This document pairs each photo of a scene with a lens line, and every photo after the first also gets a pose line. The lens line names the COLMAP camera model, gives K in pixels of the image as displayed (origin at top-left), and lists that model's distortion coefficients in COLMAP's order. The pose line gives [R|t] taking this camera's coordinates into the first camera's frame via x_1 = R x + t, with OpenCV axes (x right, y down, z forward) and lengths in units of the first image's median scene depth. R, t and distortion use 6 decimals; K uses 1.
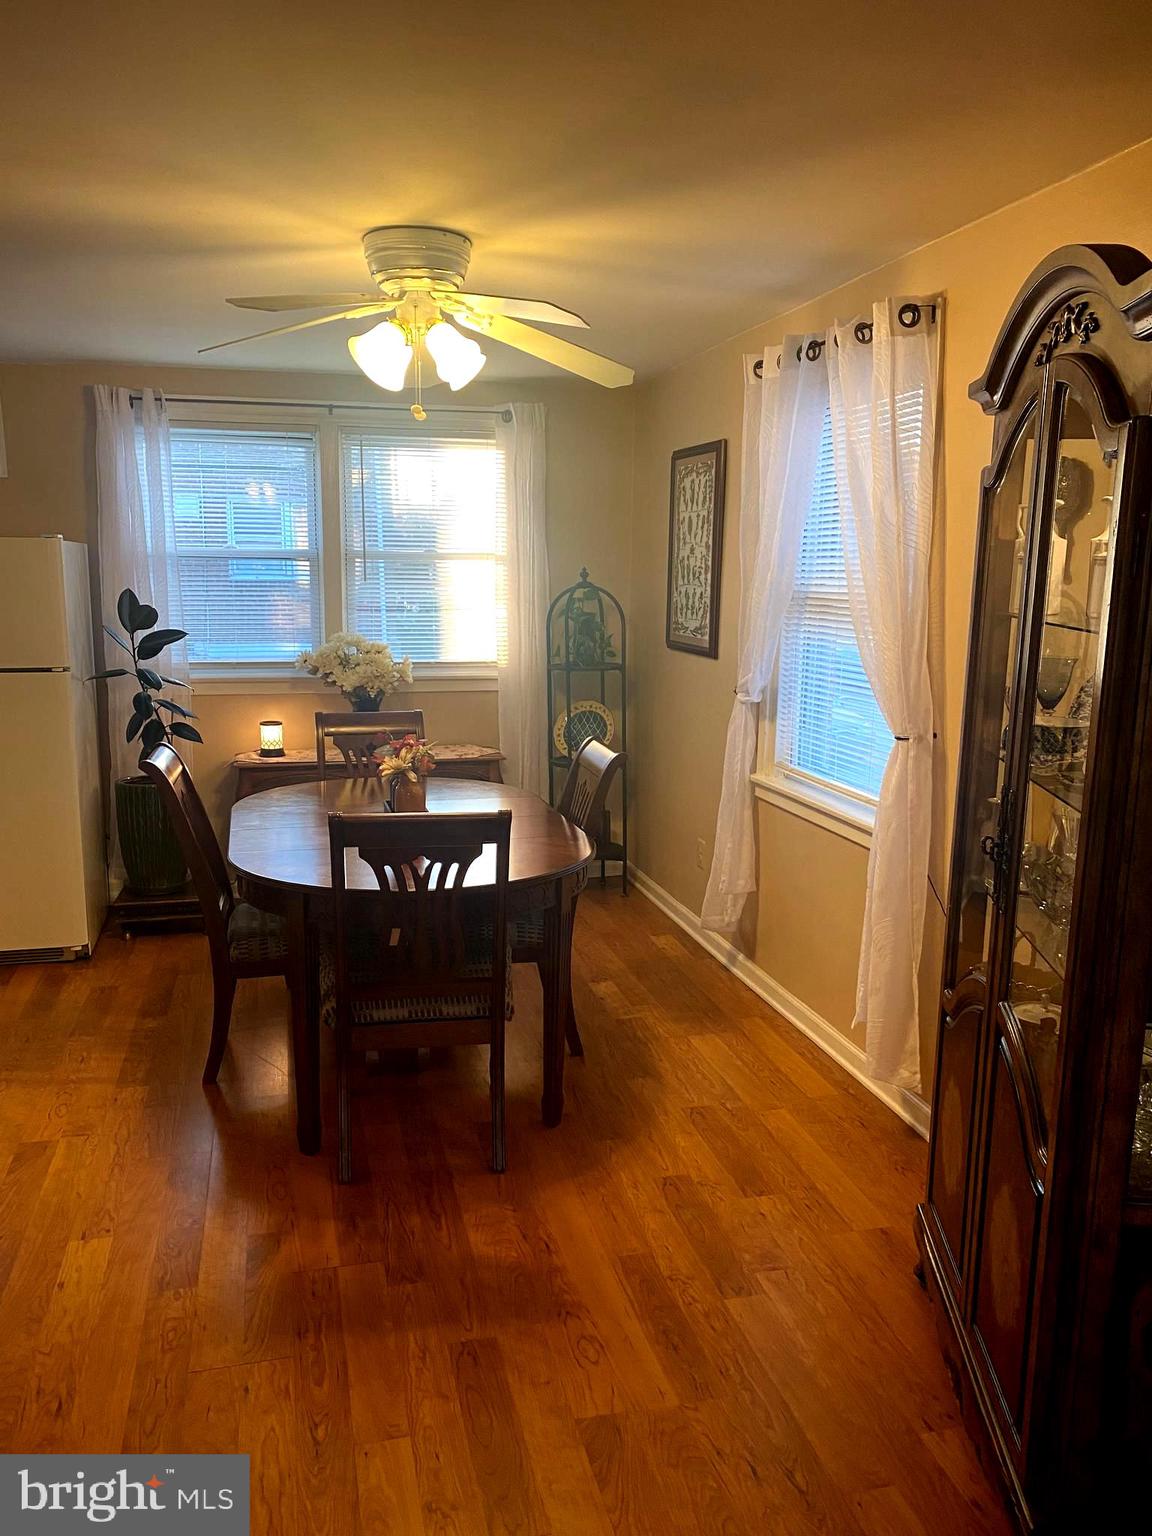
lens RADIAL K [[1155.3, 0, 566.8], [0, 1155.3, 783.6], [0, 0, 1]] dist [0.013177, -0.031176]
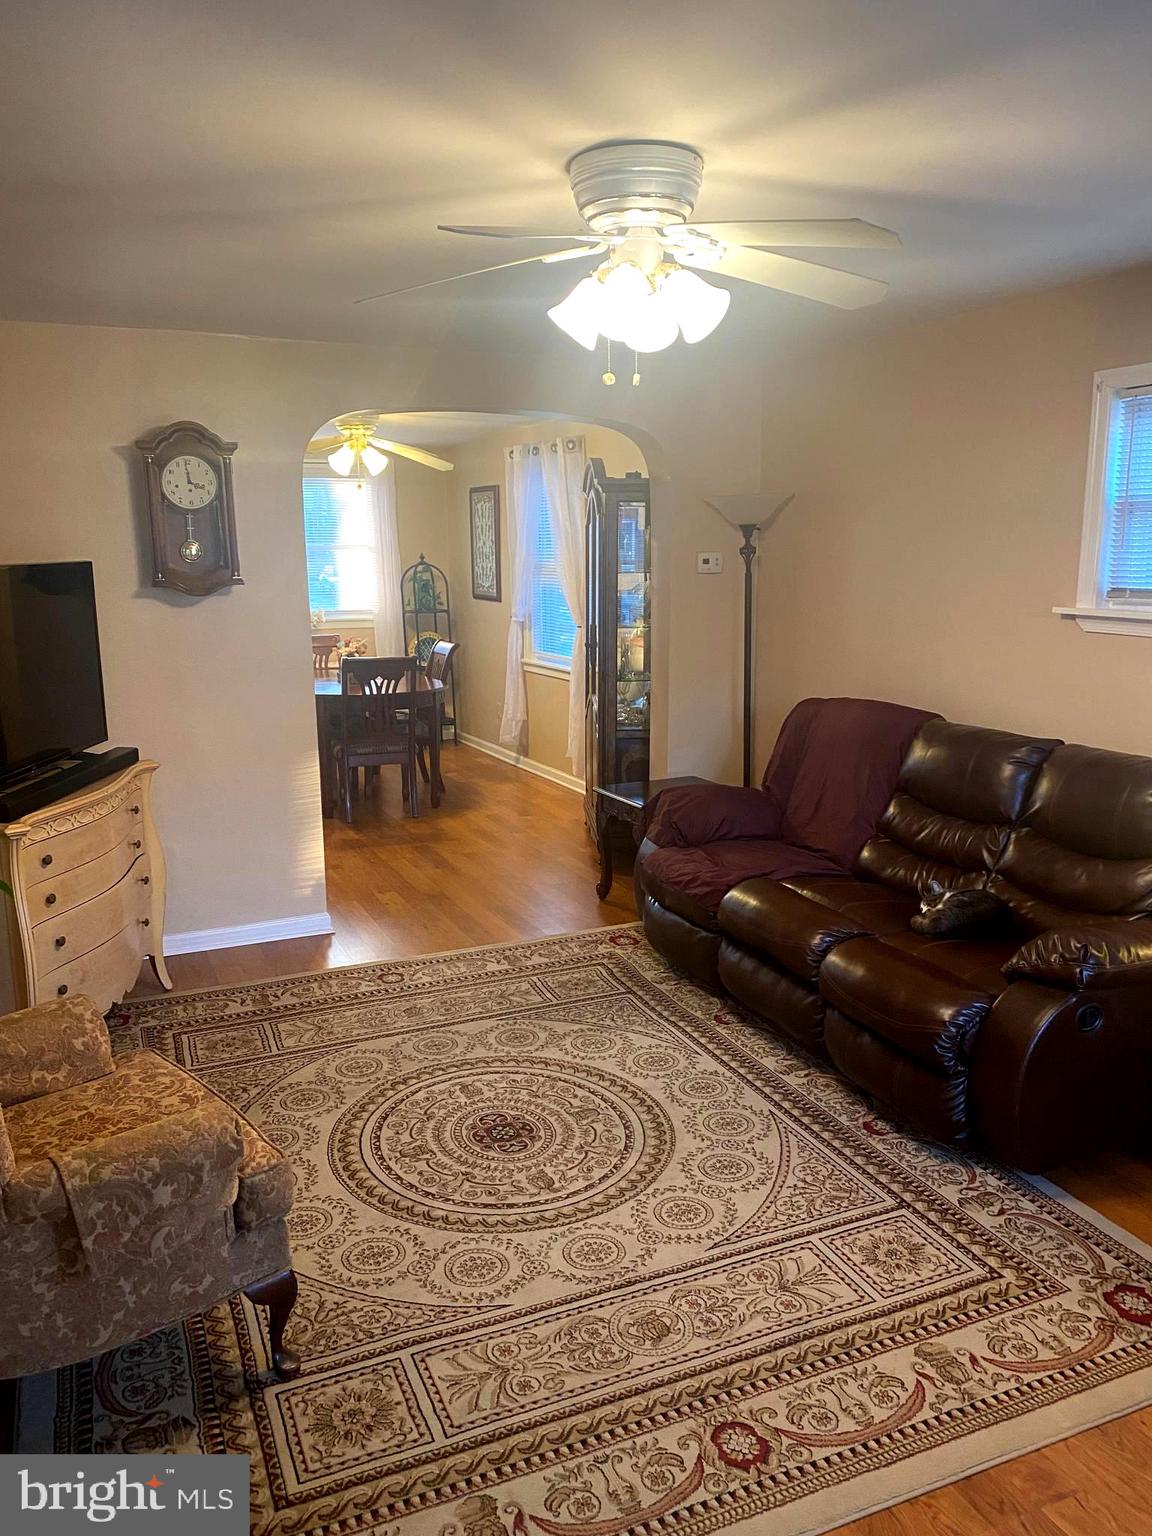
lens RADIAL K [[1155.3, 0, 581.3], [0, 1155.3, 772.6], [0, 0, 1]] dist [0.013177, -0.031176]
pose [[0.982014, -0.055797, 0.180376, -0.098547], [0.054248, 0.998436, 0.013516, 0.157502], [-0.180848, -0.003488, 0.983505, -0.899835]]
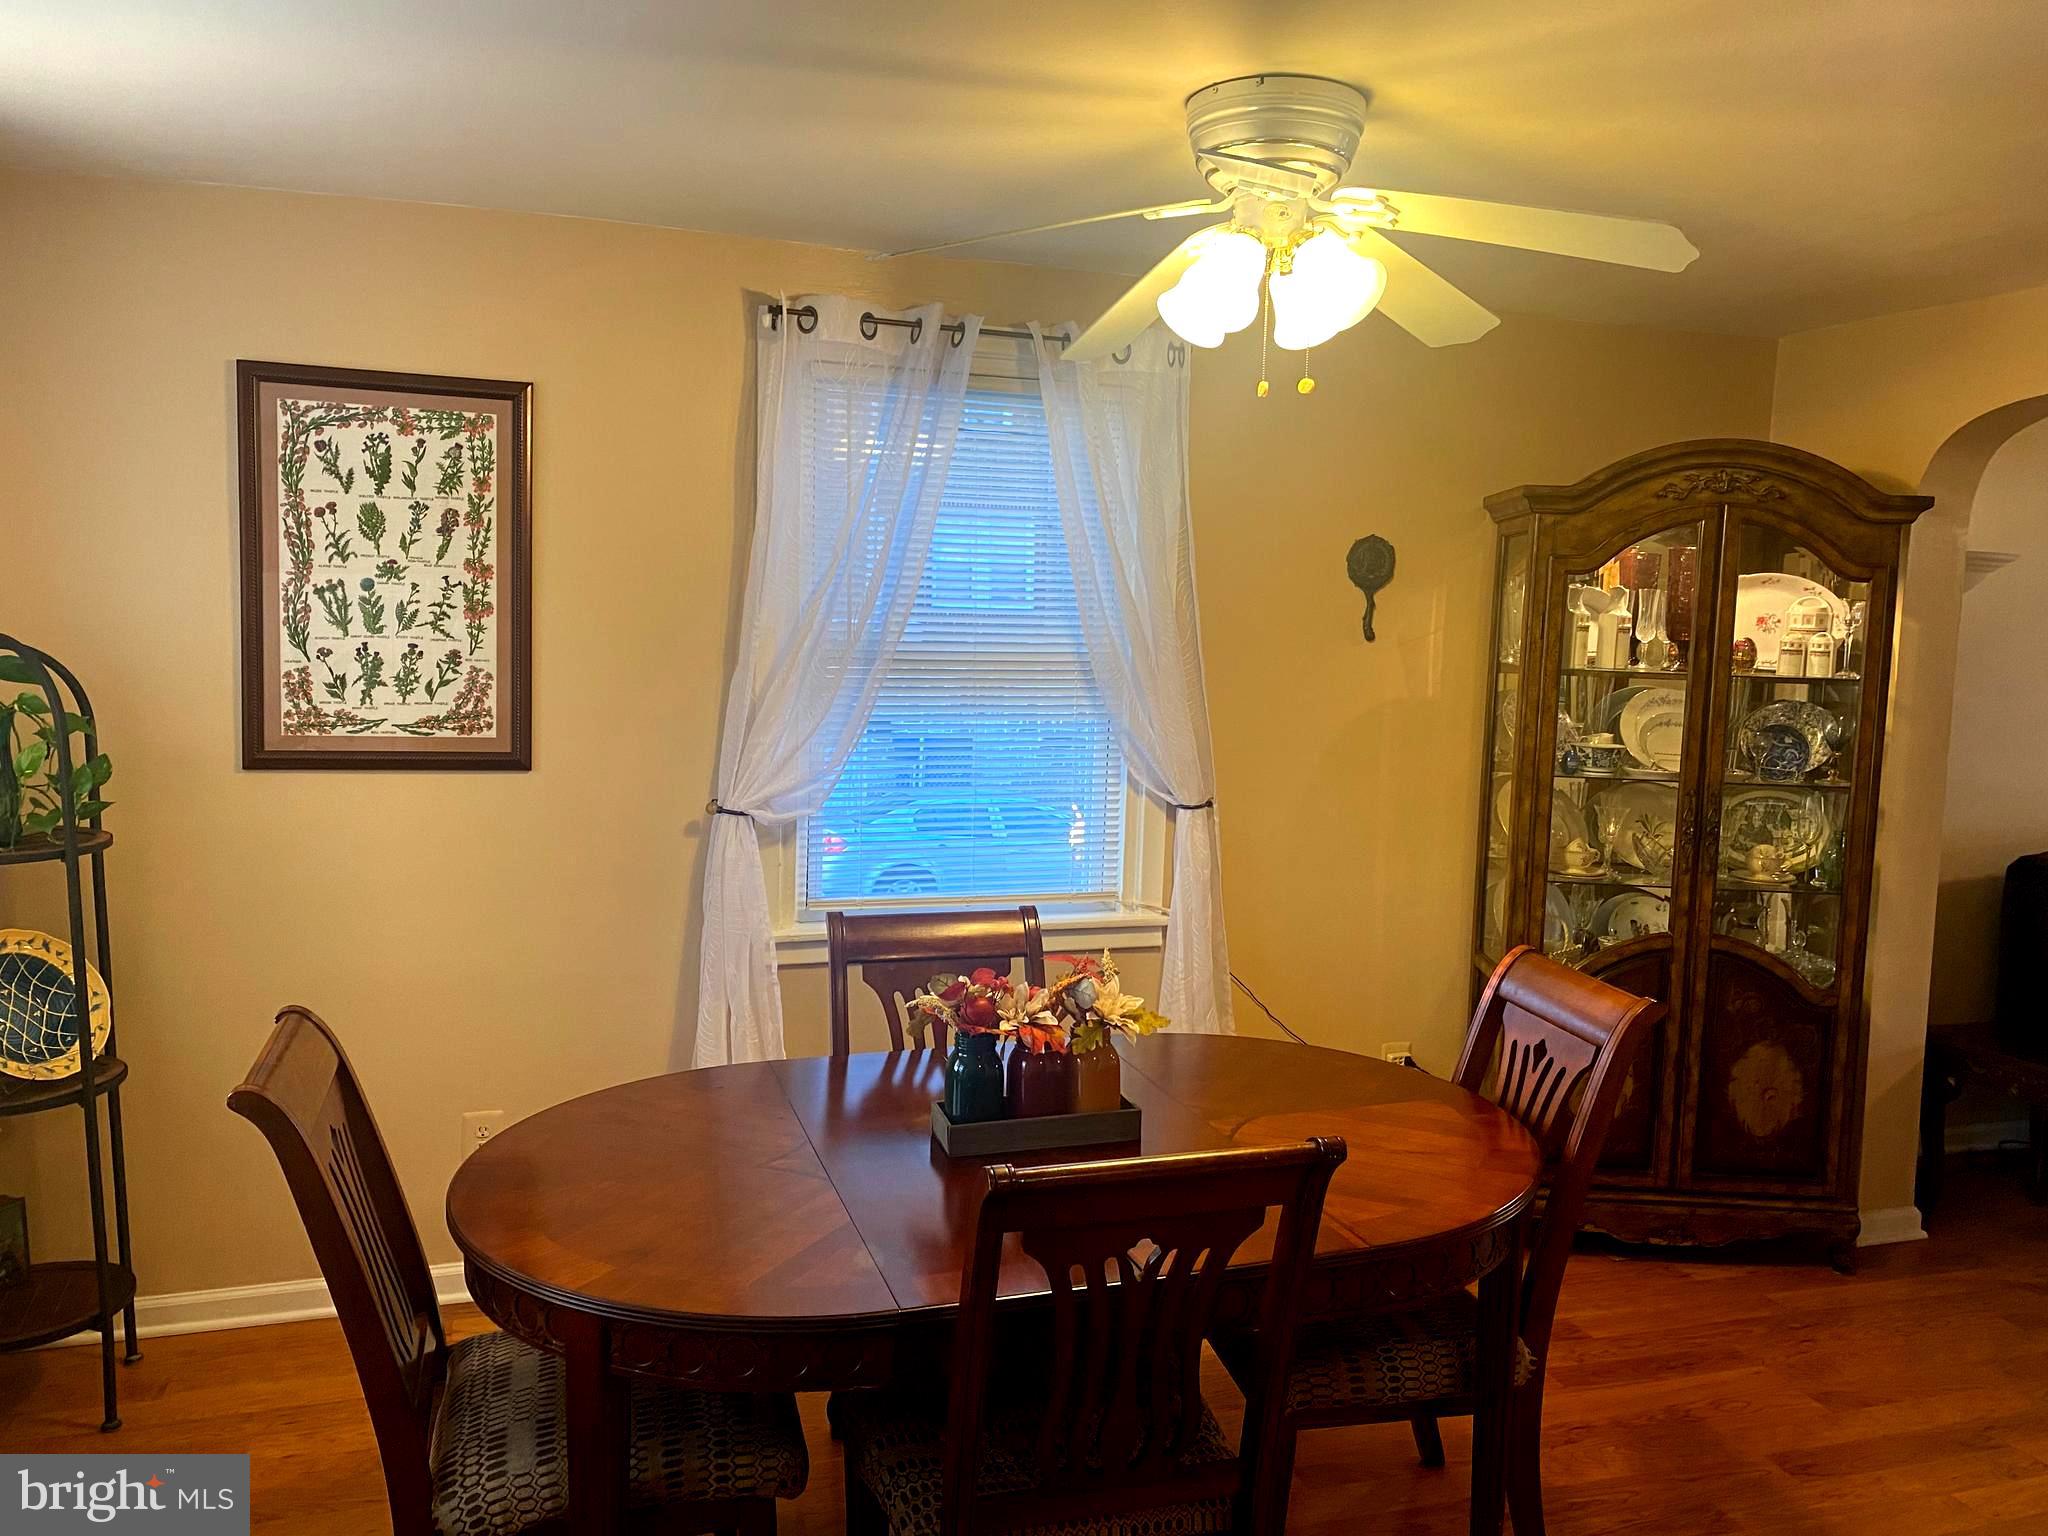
lens RADIAL K [[1540.4, 0, 1017.8], [0, 1540.4, 759.0], [0, 0, 1]] dist [0.013177, -0.031176]
pose [[-0.054222, -0.097192, 0.993788, -0.649251], [0.153413, 0.982624, 0.104470, -0.160862], [-0.986674, 0.158124, -0.038369, 0.829069]]
